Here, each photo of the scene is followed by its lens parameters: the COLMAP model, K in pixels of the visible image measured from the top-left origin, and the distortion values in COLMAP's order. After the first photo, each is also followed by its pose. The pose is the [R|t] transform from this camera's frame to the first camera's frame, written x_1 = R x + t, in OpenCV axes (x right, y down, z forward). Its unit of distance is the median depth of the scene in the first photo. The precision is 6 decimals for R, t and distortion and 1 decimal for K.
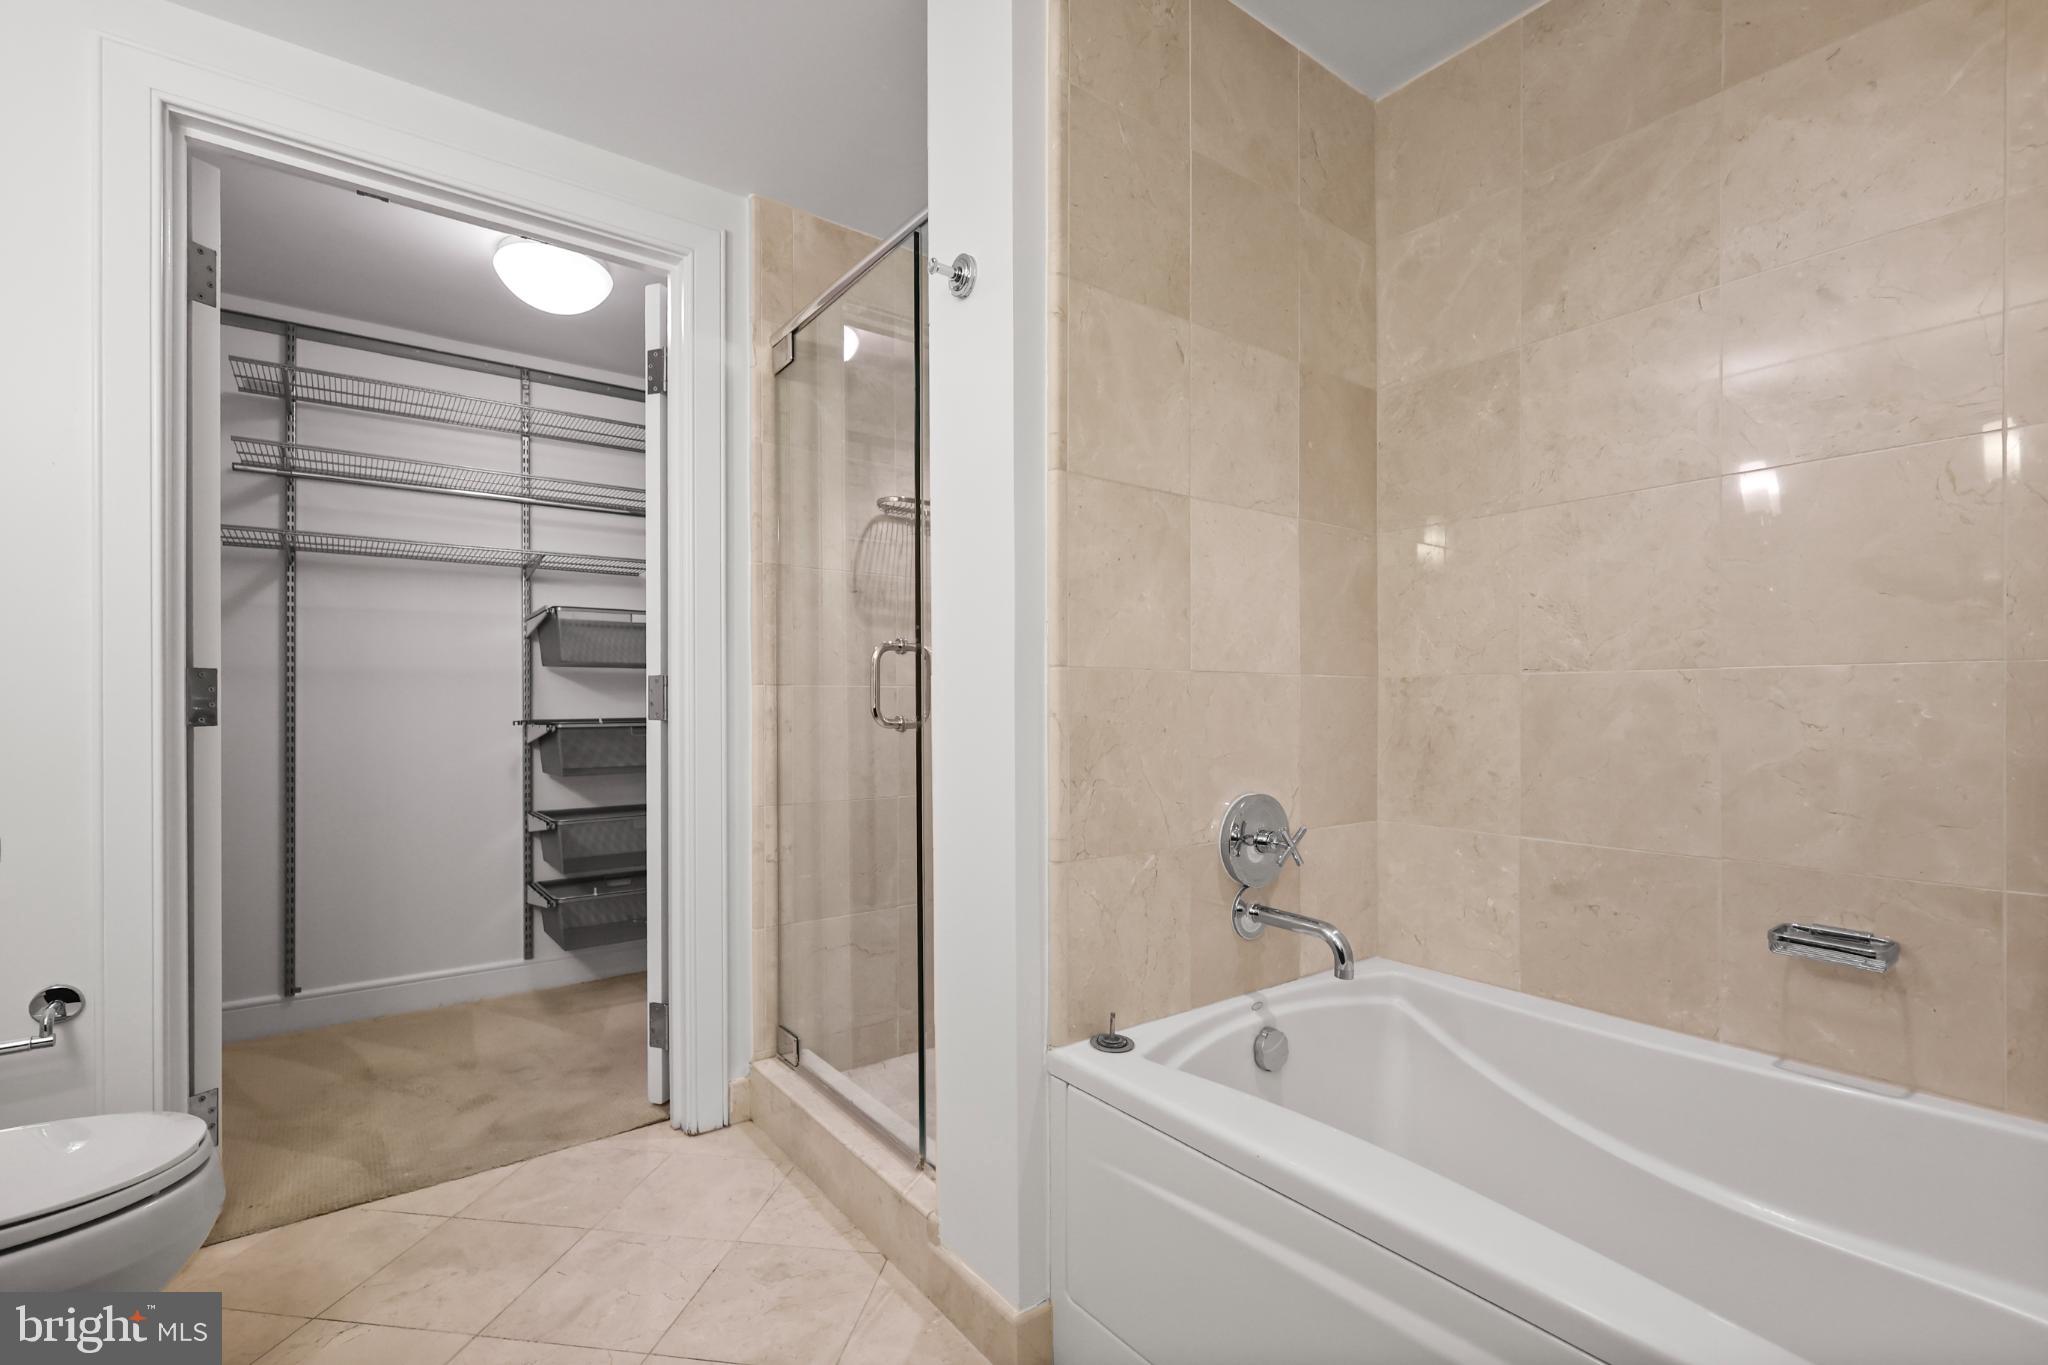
lens RADIAL K [[895.9, 0, 1018.2], [0, 895.9, 697.3], [0, 0, 1]] dist [0.005443, -0.001889]
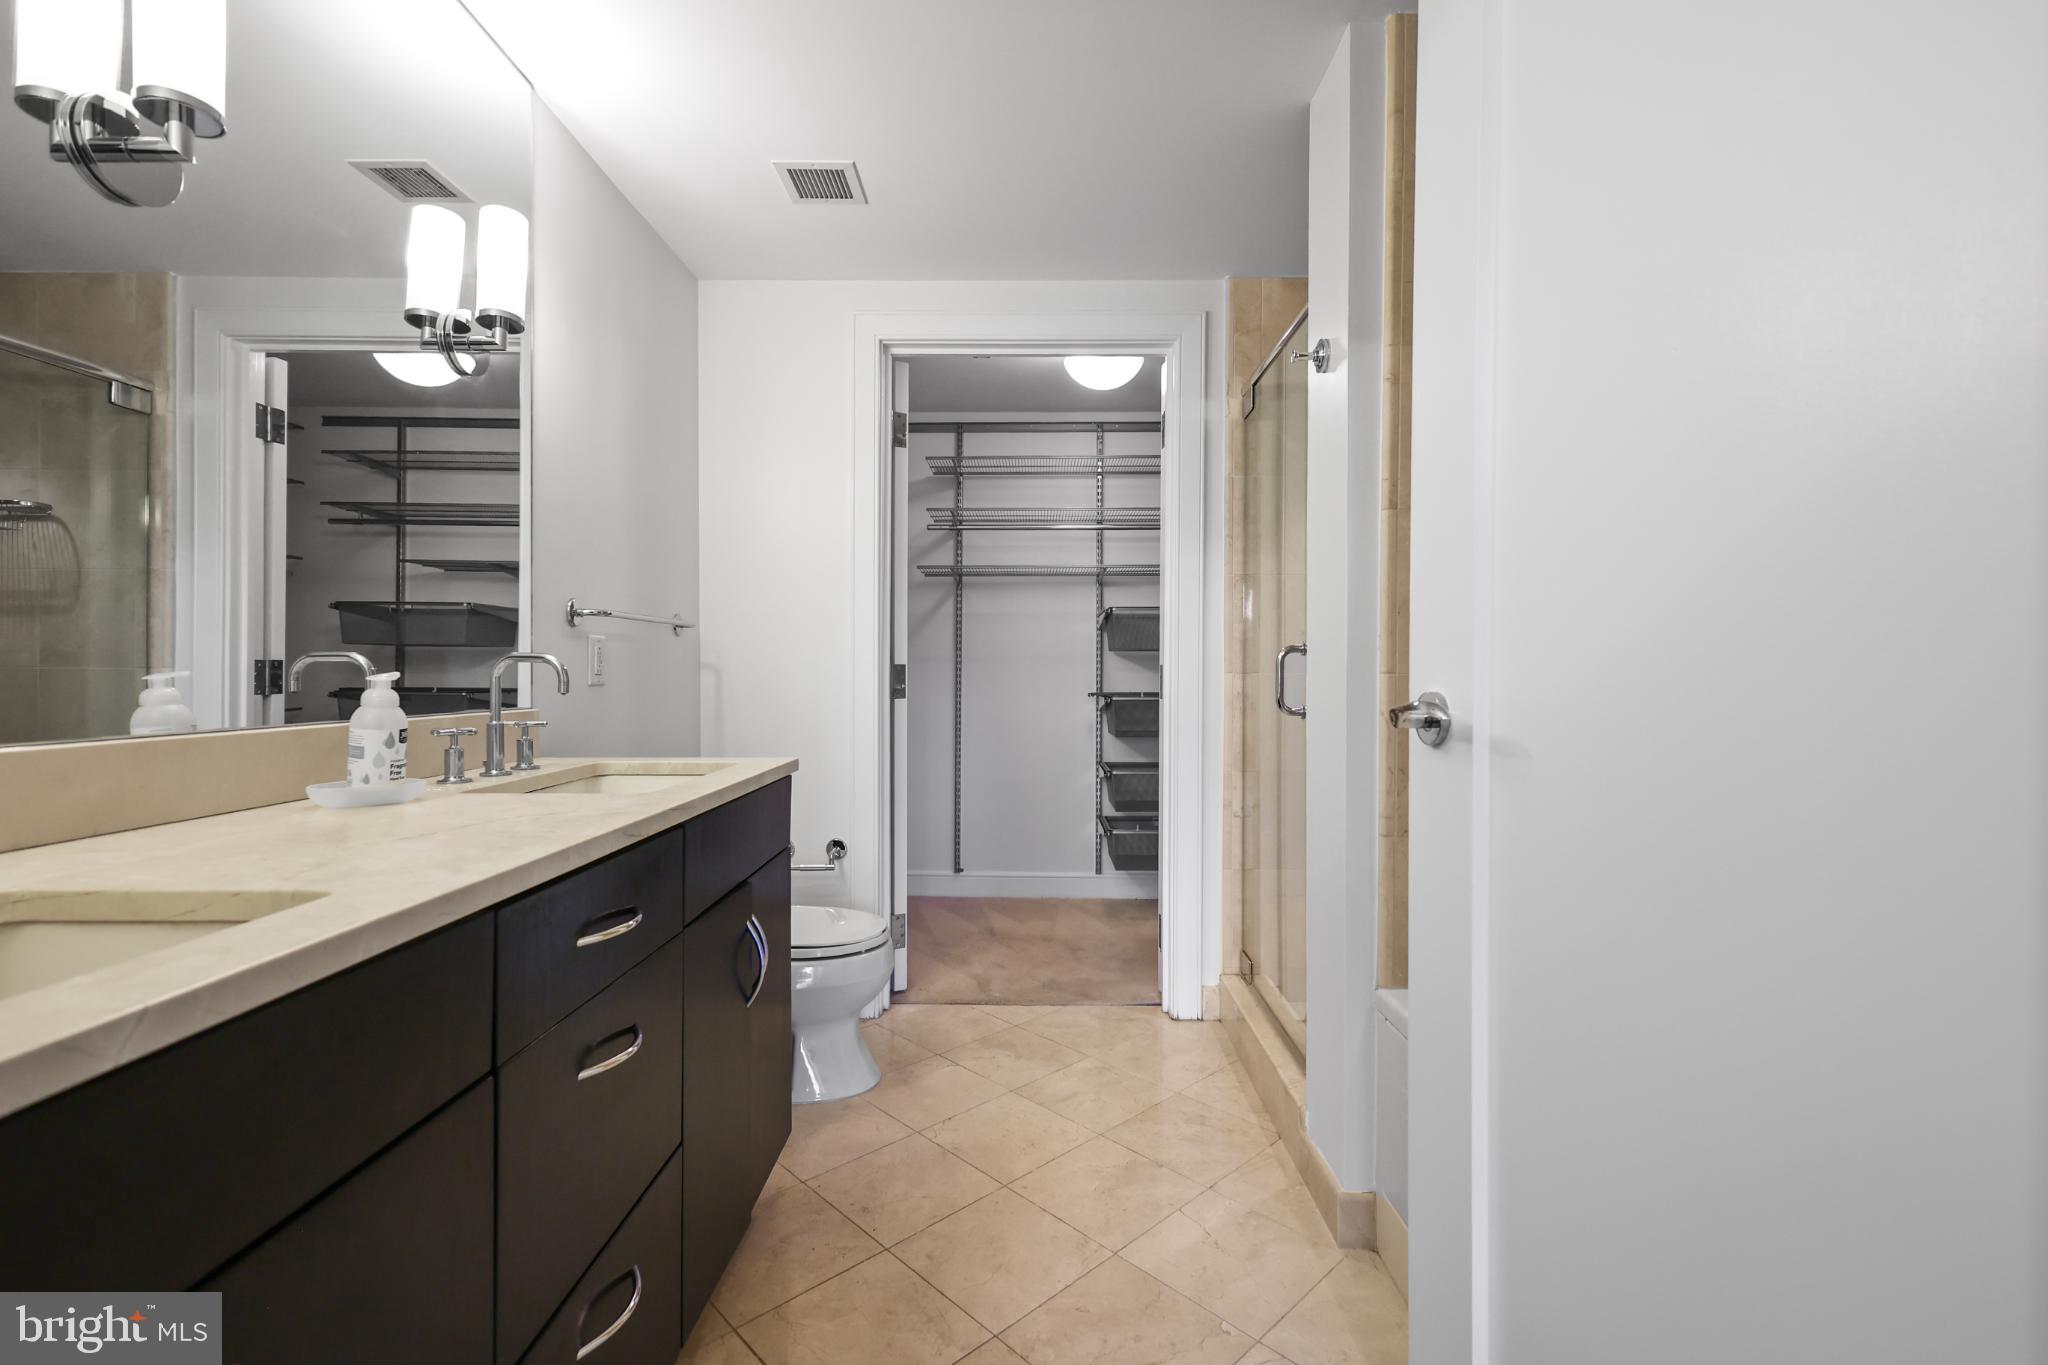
lens RADIAL K [[895.9, 0, 1031.3], [0, 895.9, 671.3], [0, 0, 1]] dist [0.005443, -0.001889]
pose [[0.793331, 0.006612, -0.608754, 0.193520], [-0.002830, 0.999970, 0.007173, -0.016517], [0.608783, -0.003968, 0.793327, -0.110731]]
